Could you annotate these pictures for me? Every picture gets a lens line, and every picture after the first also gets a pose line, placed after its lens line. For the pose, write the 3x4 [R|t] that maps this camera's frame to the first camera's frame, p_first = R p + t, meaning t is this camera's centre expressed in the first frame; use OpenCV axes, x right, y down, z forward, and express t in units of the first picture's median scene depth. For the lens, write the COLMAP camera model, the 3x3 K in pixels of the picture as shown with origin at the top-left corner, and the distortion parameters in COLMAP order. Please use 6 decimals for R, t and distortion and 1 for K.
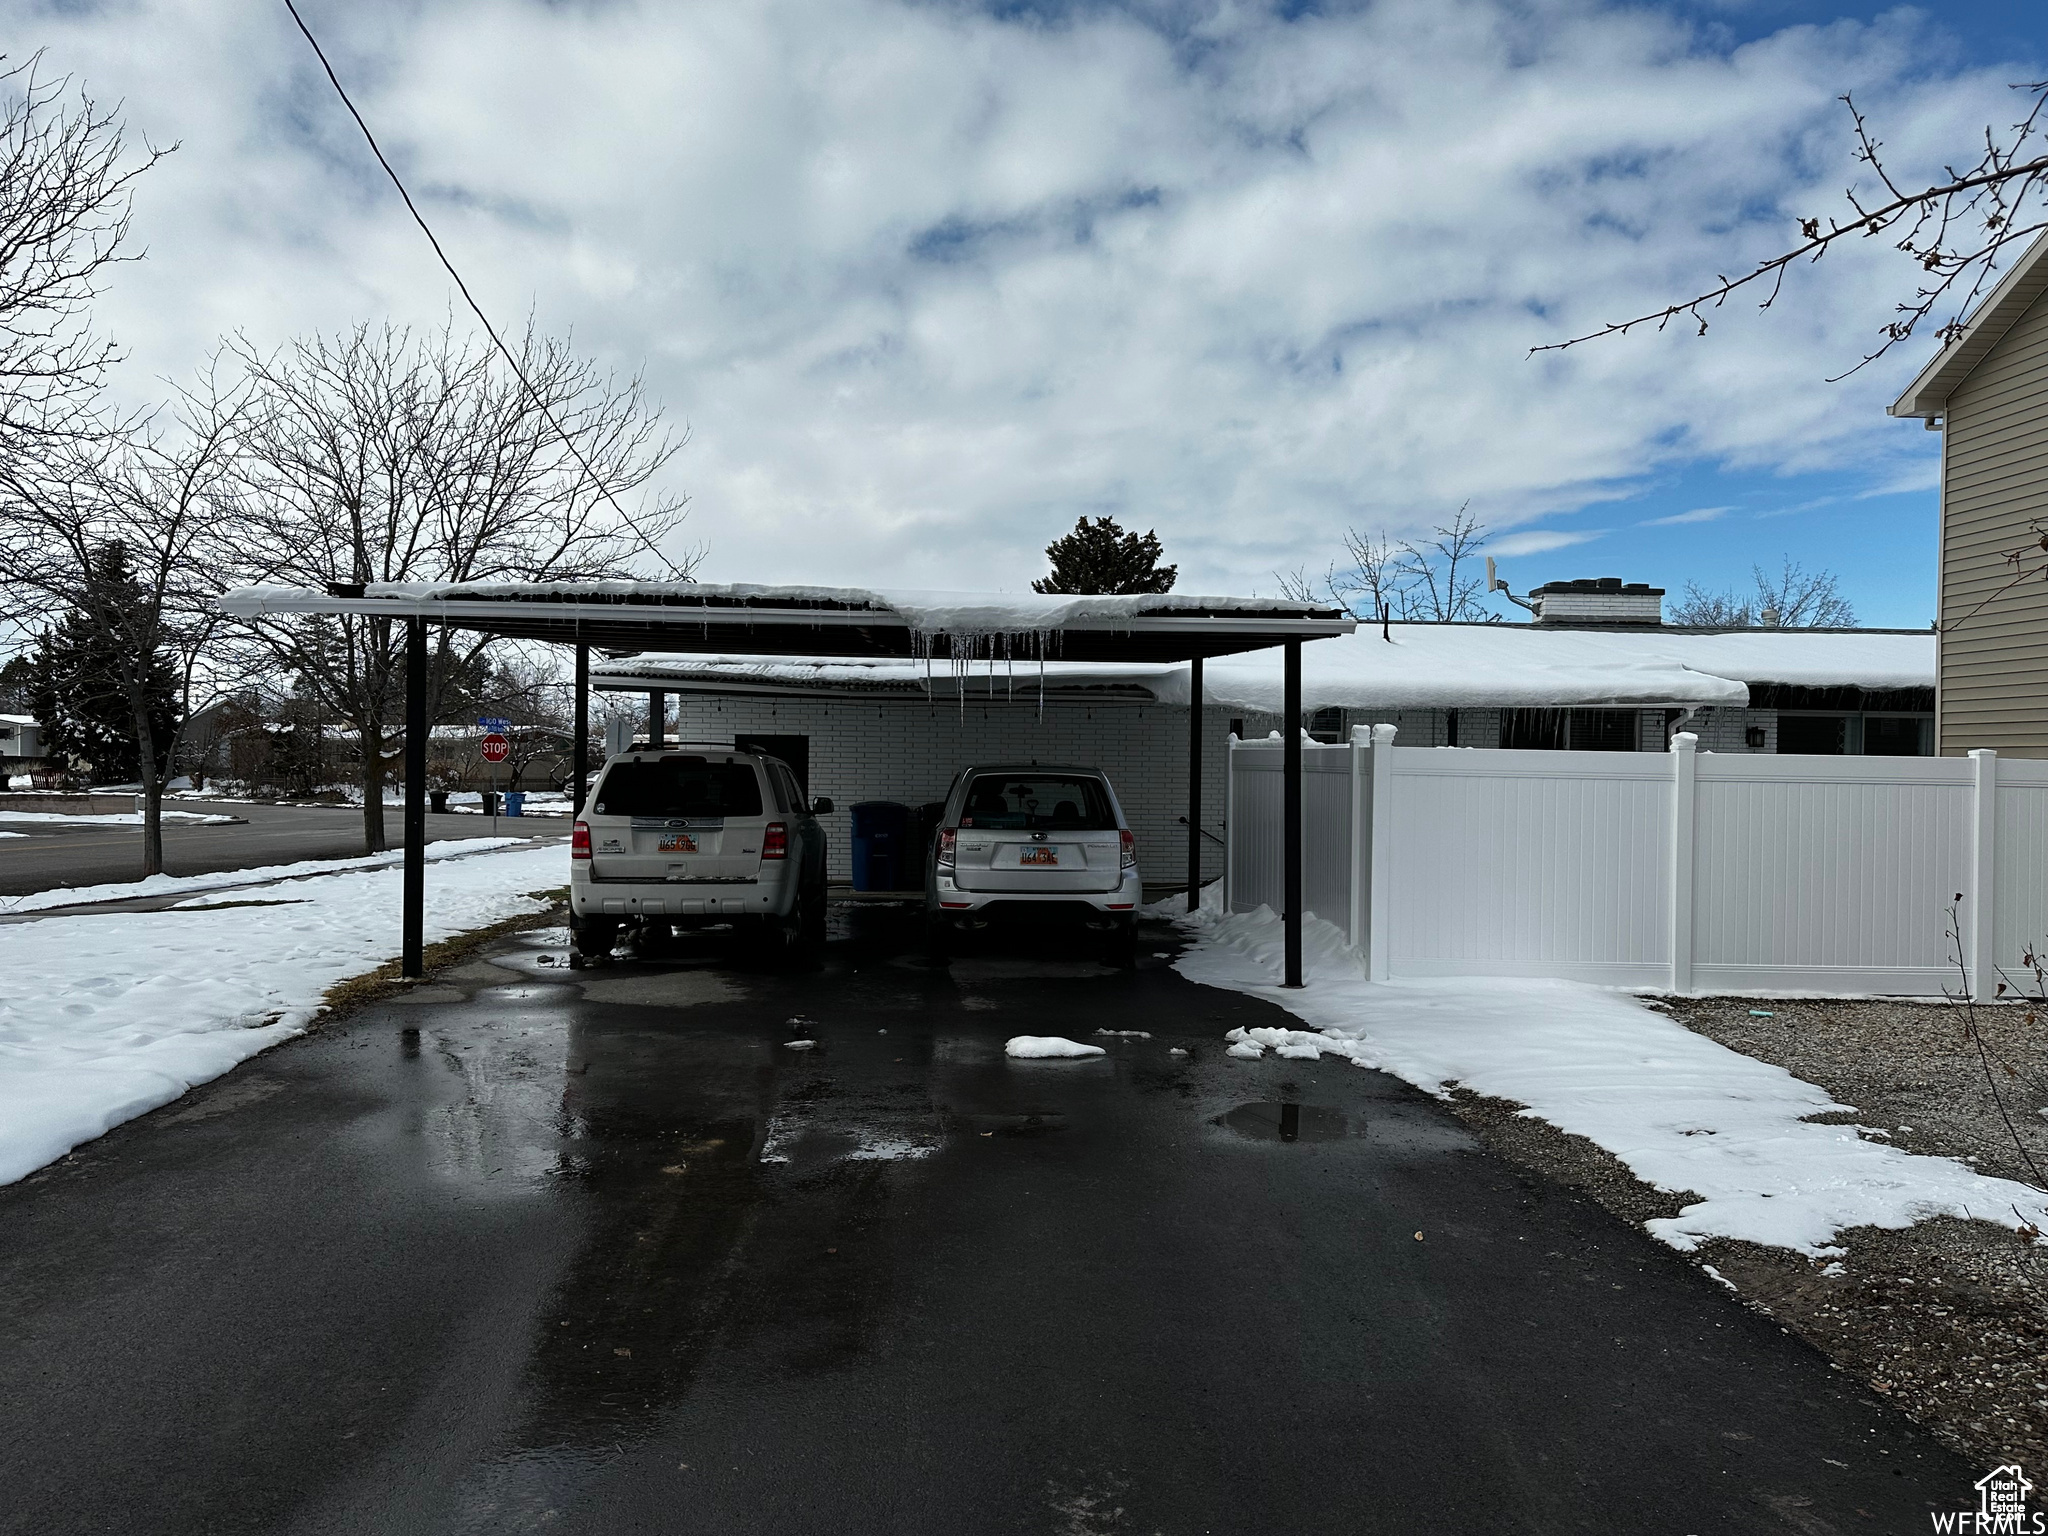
lens RADIAL K [[1494.2, 0, 1020.2], [0, 1494.2, 777.0], [0, 0, 1]] dist [0.003206, -0.001764]
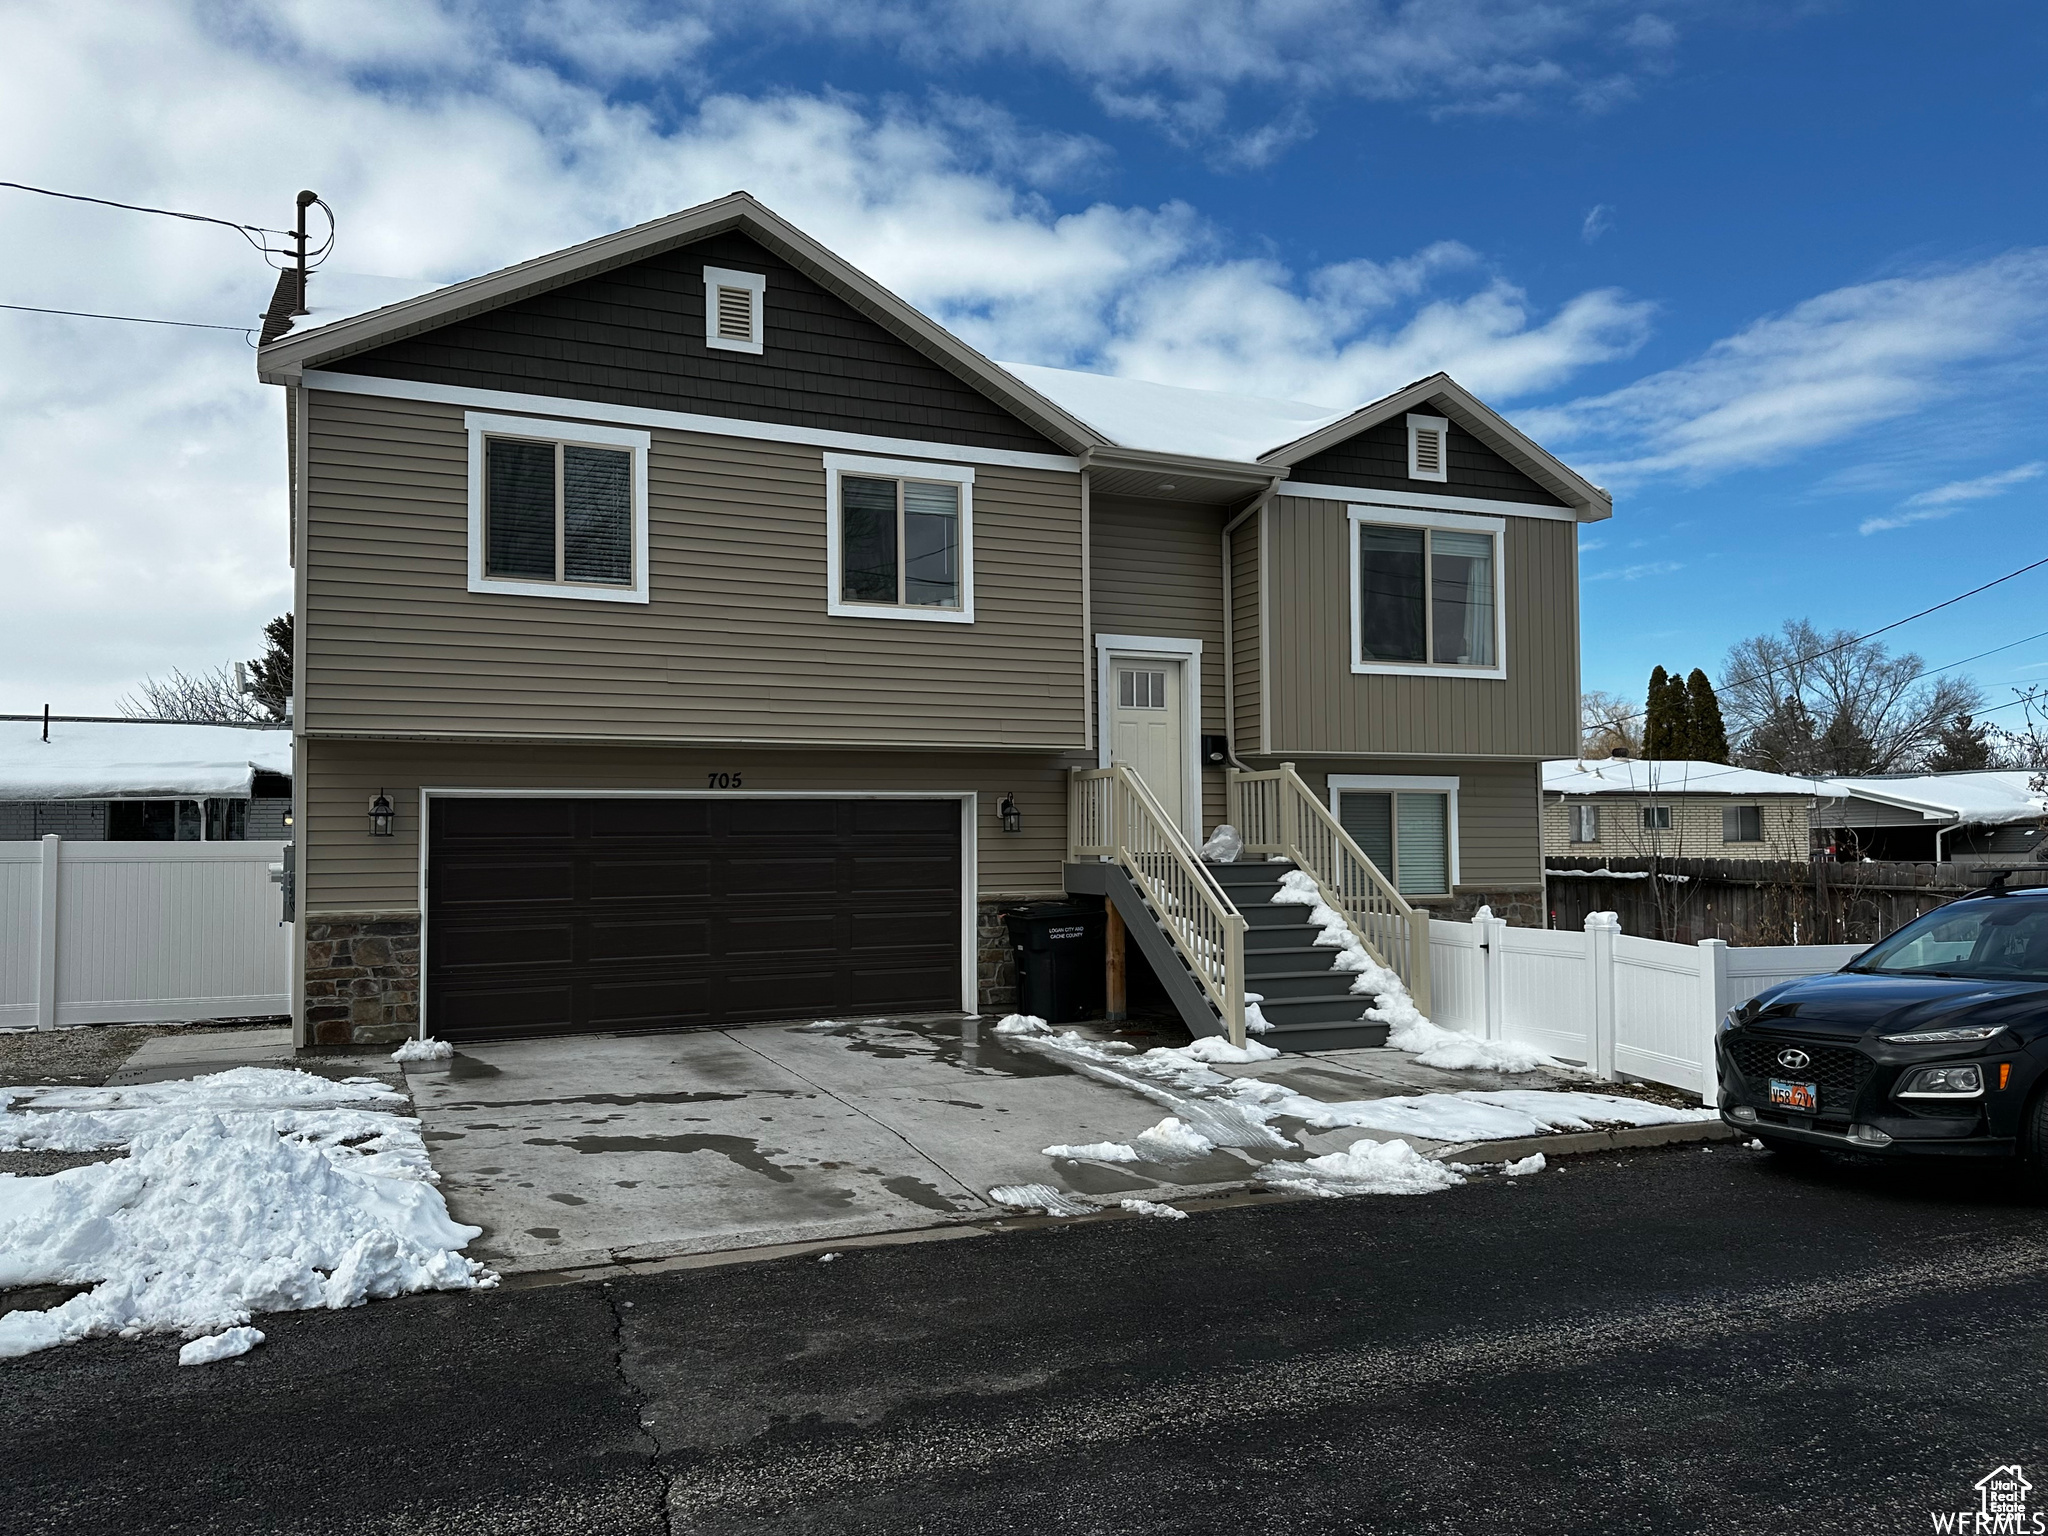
lens RADIAL K [[1494.2, 0, 1023.9], [0, 1494.2, 764.5], [0, 0, 1]] dist [0.003206, -0.001764]
pose [[0.954592, 0.018745, 0.297327, 0.123194], [-0.000511, 0.998120, -0.061284, -0.000564], [-0.297917, 0.058349, 0.952807, -0.055570]]
